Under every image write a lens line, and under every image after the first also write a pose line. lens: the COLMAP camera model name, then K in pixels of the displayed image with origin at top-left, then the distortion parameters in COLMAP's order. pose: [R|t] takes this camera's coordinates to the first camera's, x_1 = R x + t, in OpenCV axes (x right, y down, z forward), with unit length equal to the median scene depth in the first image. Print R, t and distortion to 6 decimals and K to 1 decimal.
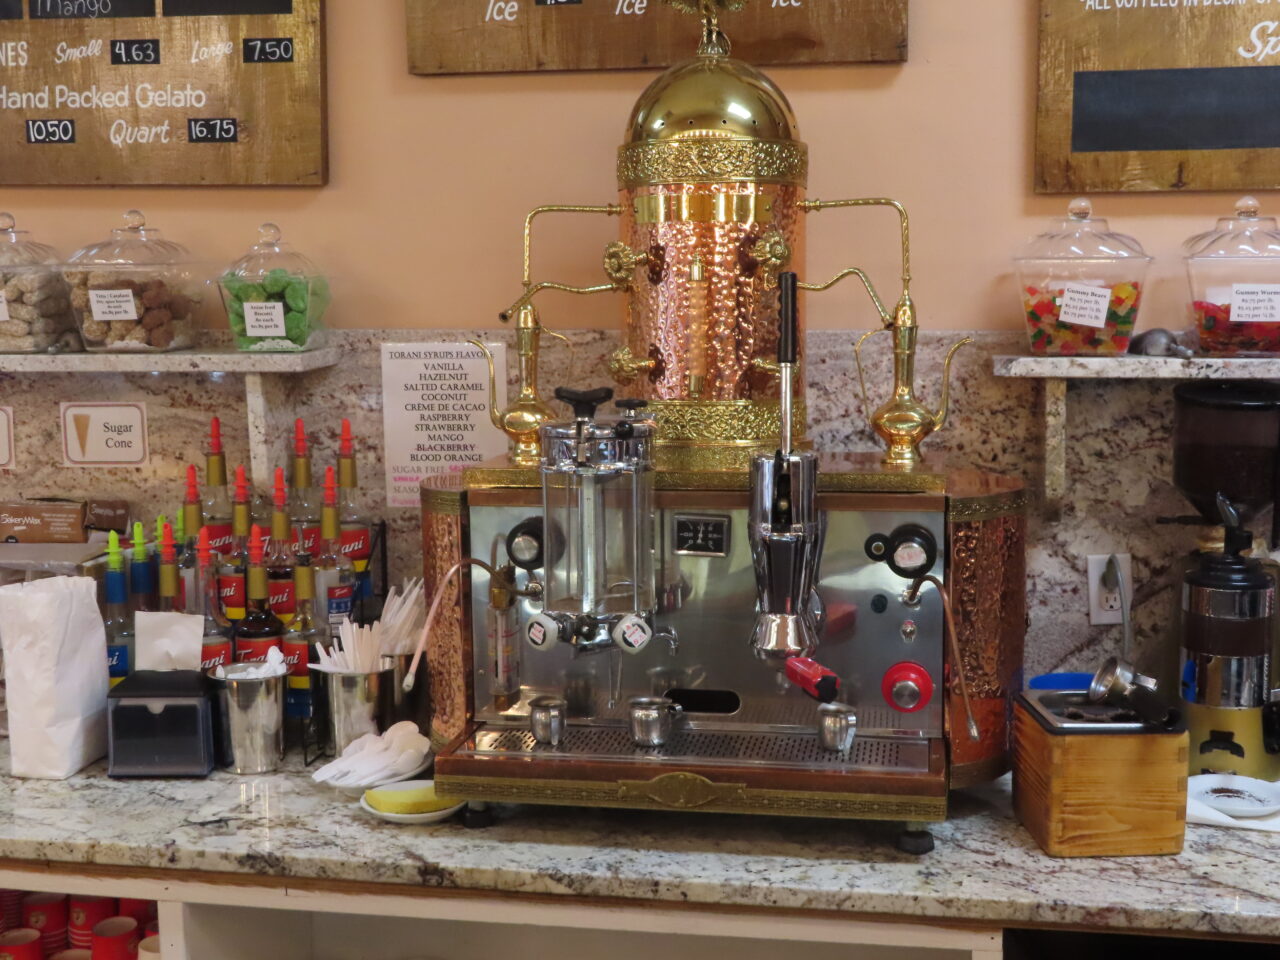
lens RADIAL K [[1684.8, 0, 640.4], [0, 1684.8, 479.3], [0, 0, 1]] dist [0.028743, 0.000000]
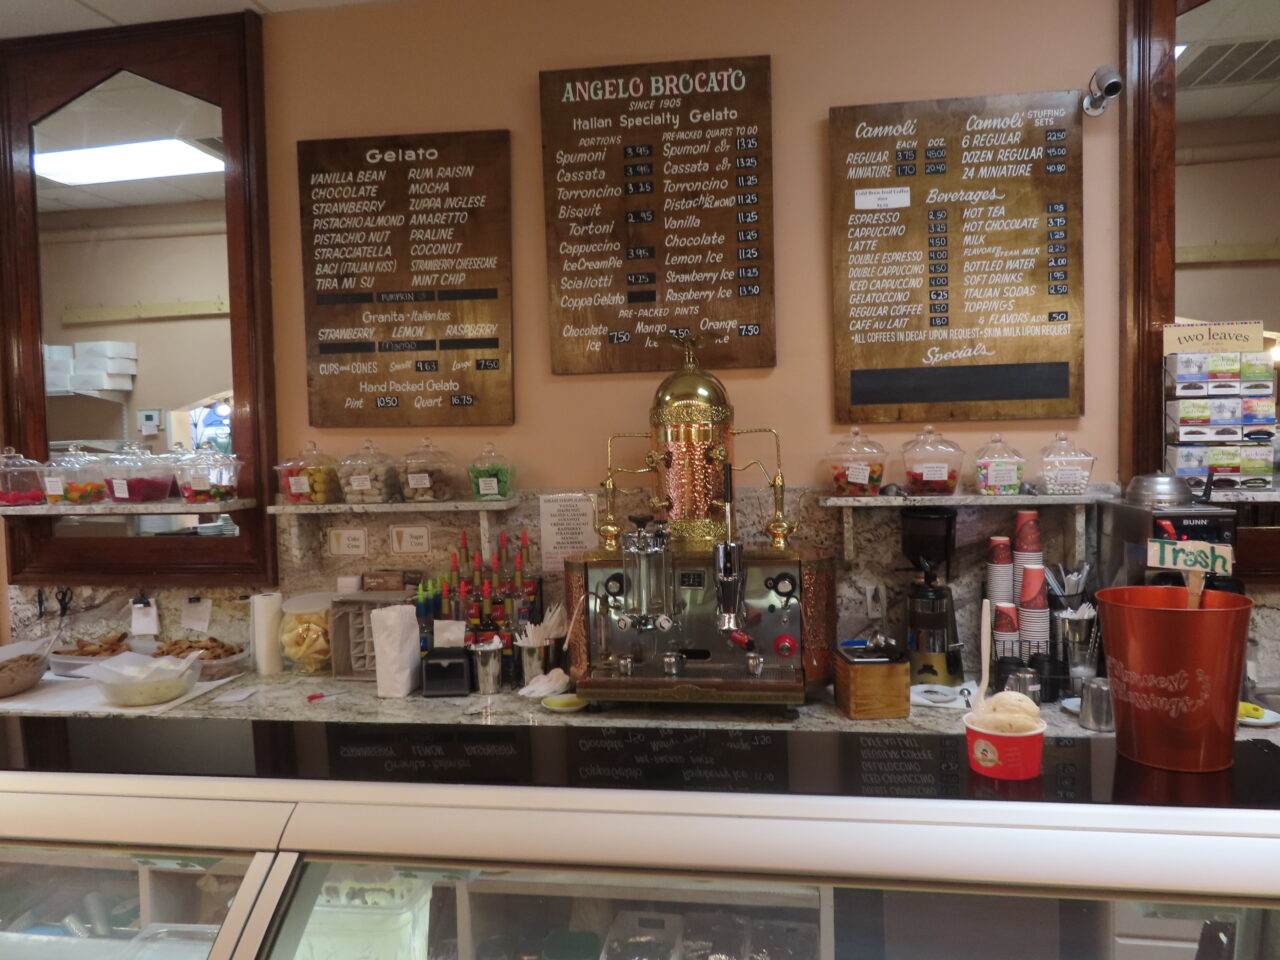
lens RADIAL K [[950.4, 0, 640.7], [0, 950.4, 481.8], [0, 0, 1]] dist [0.026006, 0.001244]
pose [[0.999767, -0.018582, 0.010979, -0.040383], [0.019398, 0.996634, -0.079650, 0.002414], [-0.009462, 0.079844, 0.996762, -0.255067]]
